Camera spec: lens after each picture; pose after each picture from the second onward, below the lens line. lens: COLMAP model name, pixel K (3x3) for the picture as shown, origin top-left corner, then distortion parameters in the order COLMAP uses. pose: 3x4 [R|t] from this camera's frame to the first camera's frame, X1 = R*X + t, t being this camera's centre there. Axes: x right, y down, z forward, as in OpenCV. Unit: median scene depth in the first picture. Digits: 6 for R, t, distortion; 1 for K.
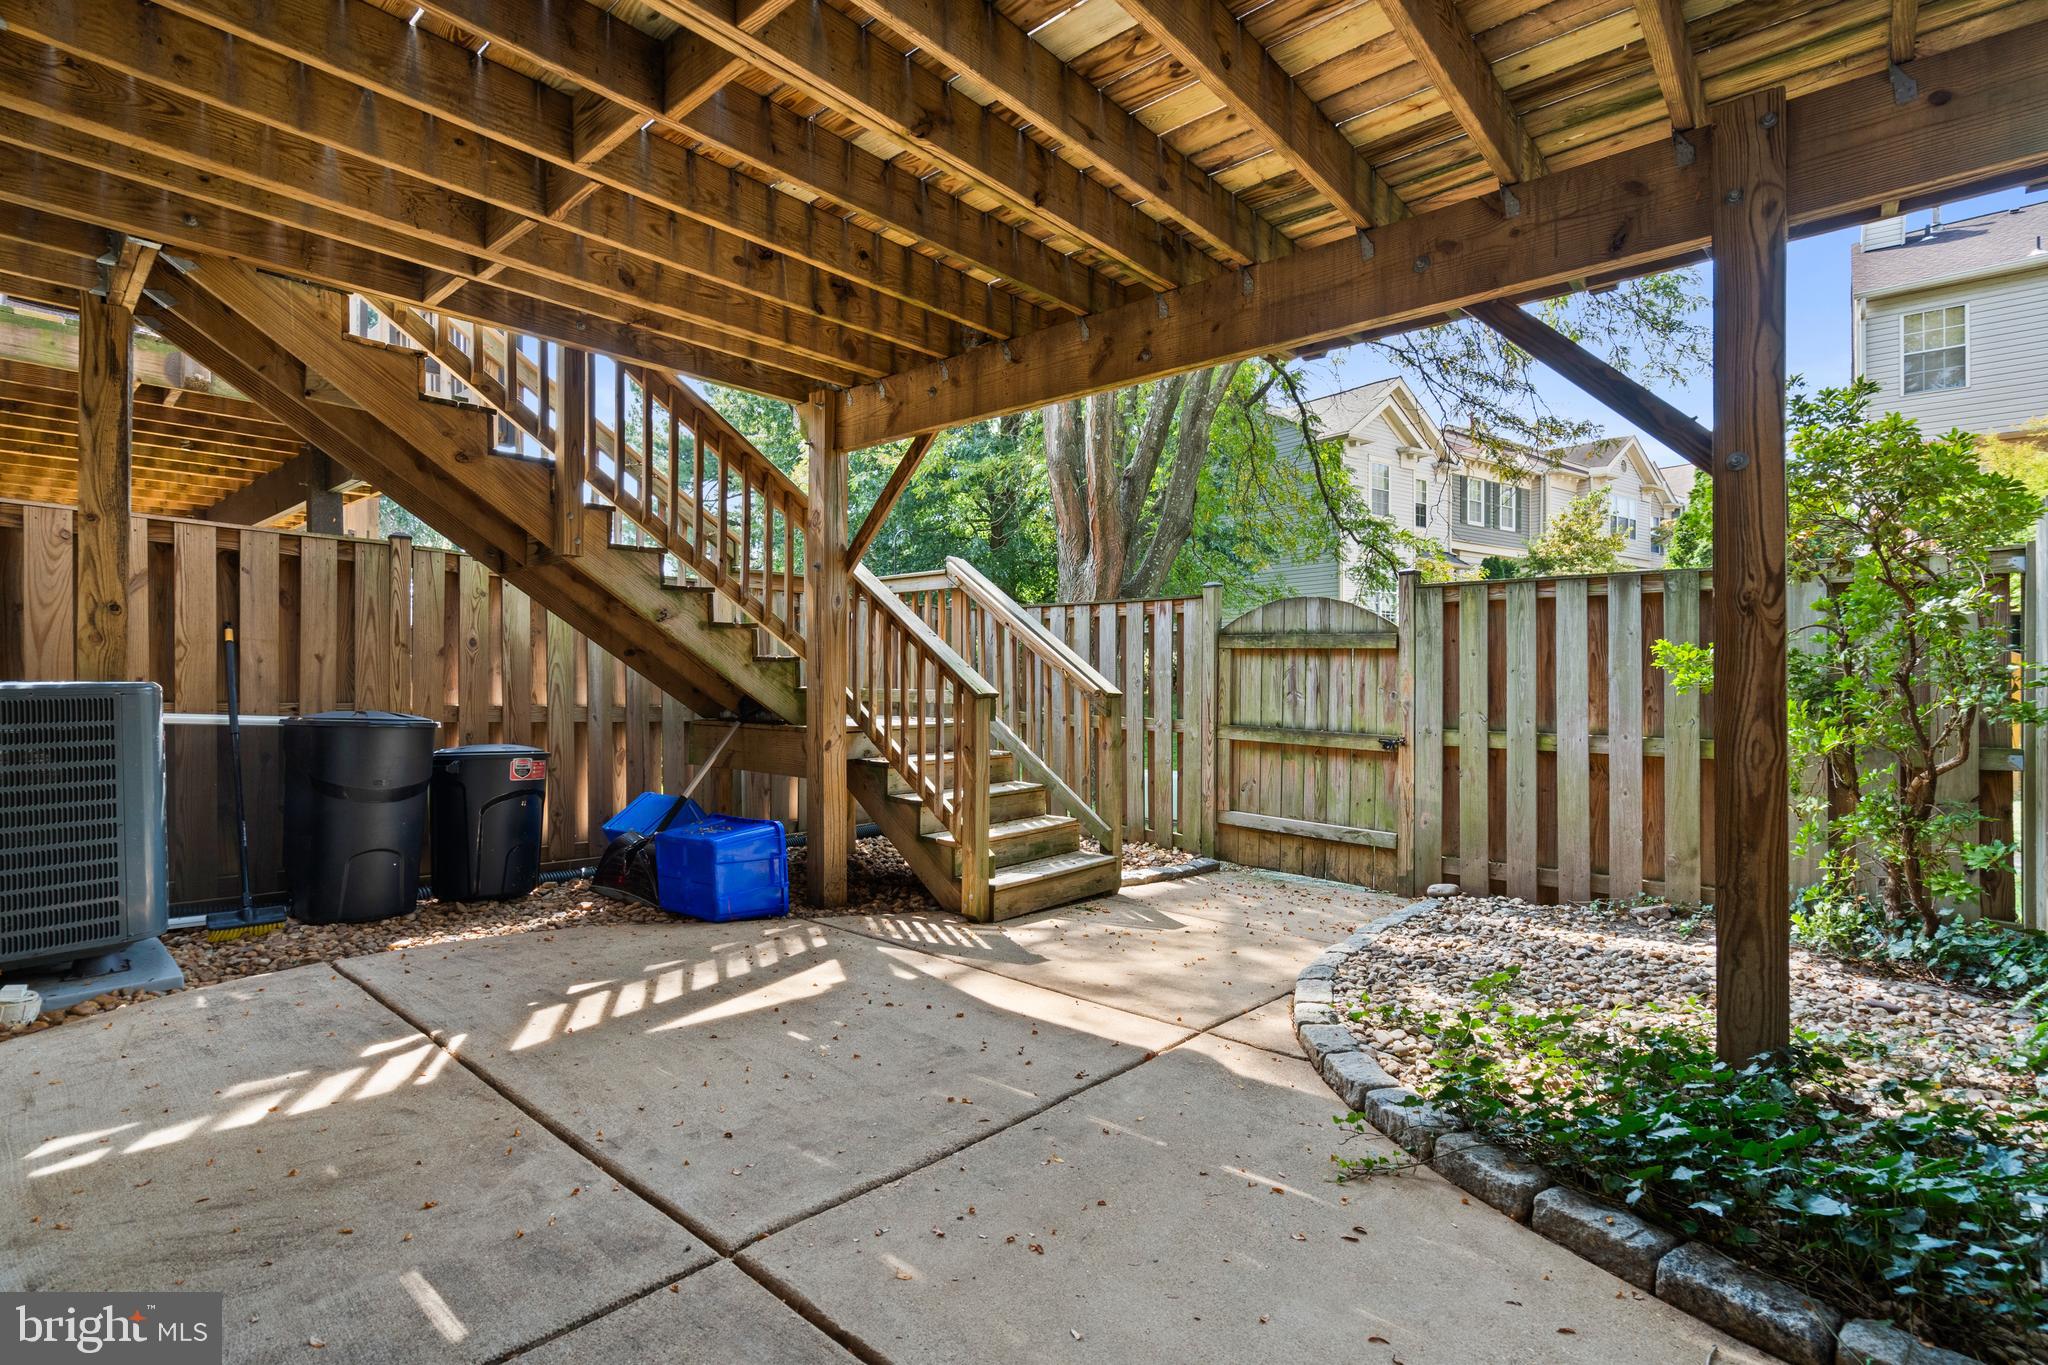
lens RADIAL K [[945.4, 0, 1030.9], [0, 945.4, 660.7], [0, 0, 1]] dist [-0.000249, 0.000546]
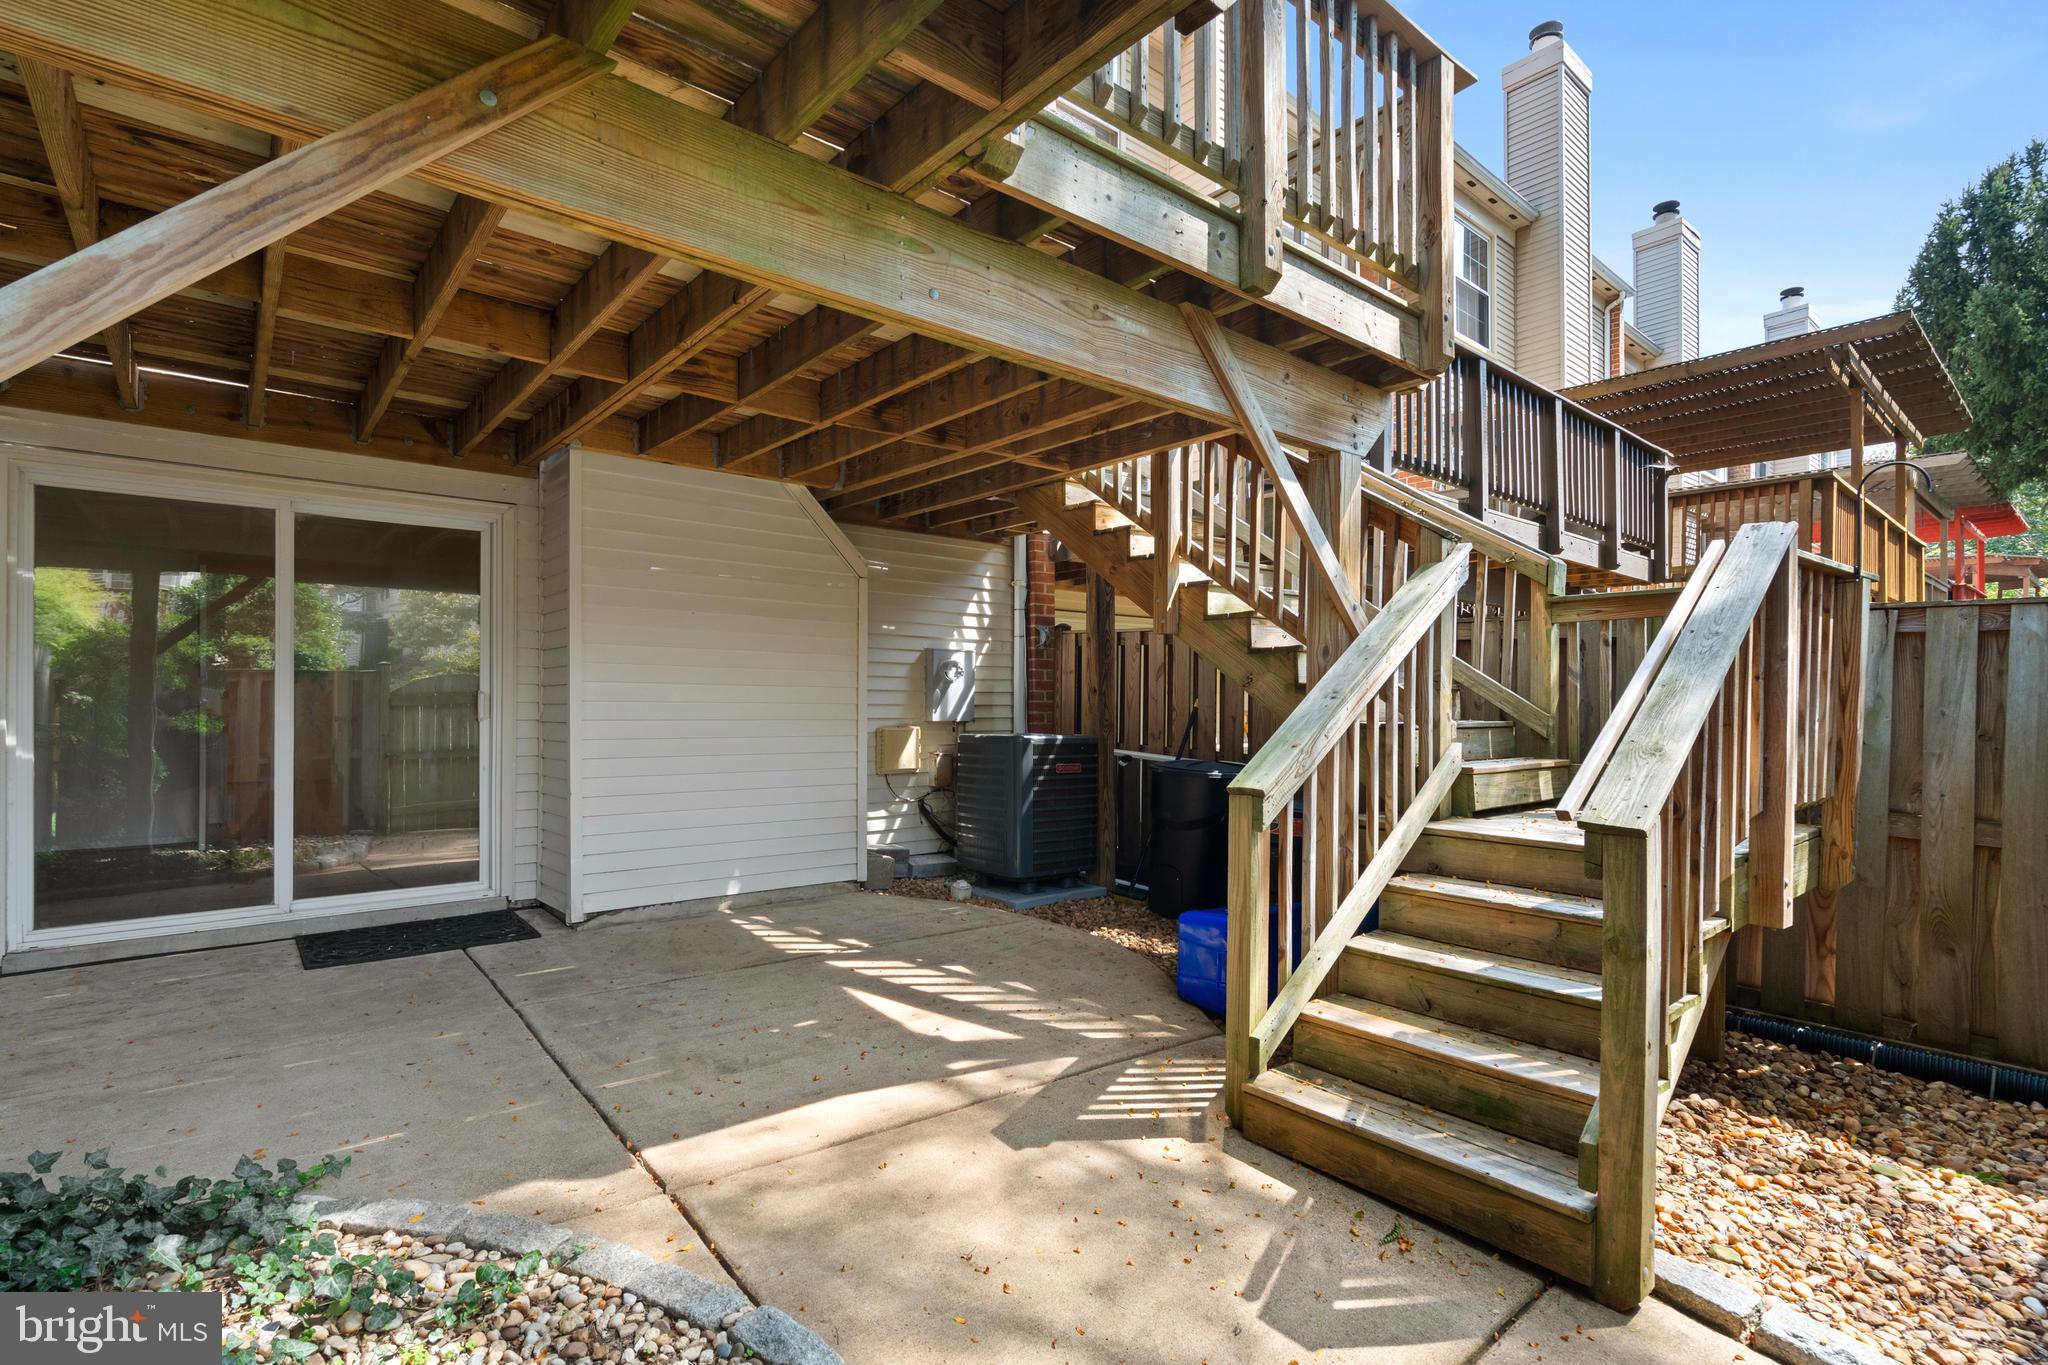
lens RADIAL K [[962.5, 0, 1022.1], [0, 962.5, 716.0], [0, 0, 1]] dist [0.000069, -0.000171]
pose [[-0.139342, 0.008169, -0.990211, 0.878970], [-0.000655, 0.999965, 0.008342, -0.027331], [0.990244, 0.001811, -0.139331, 1.291053]]
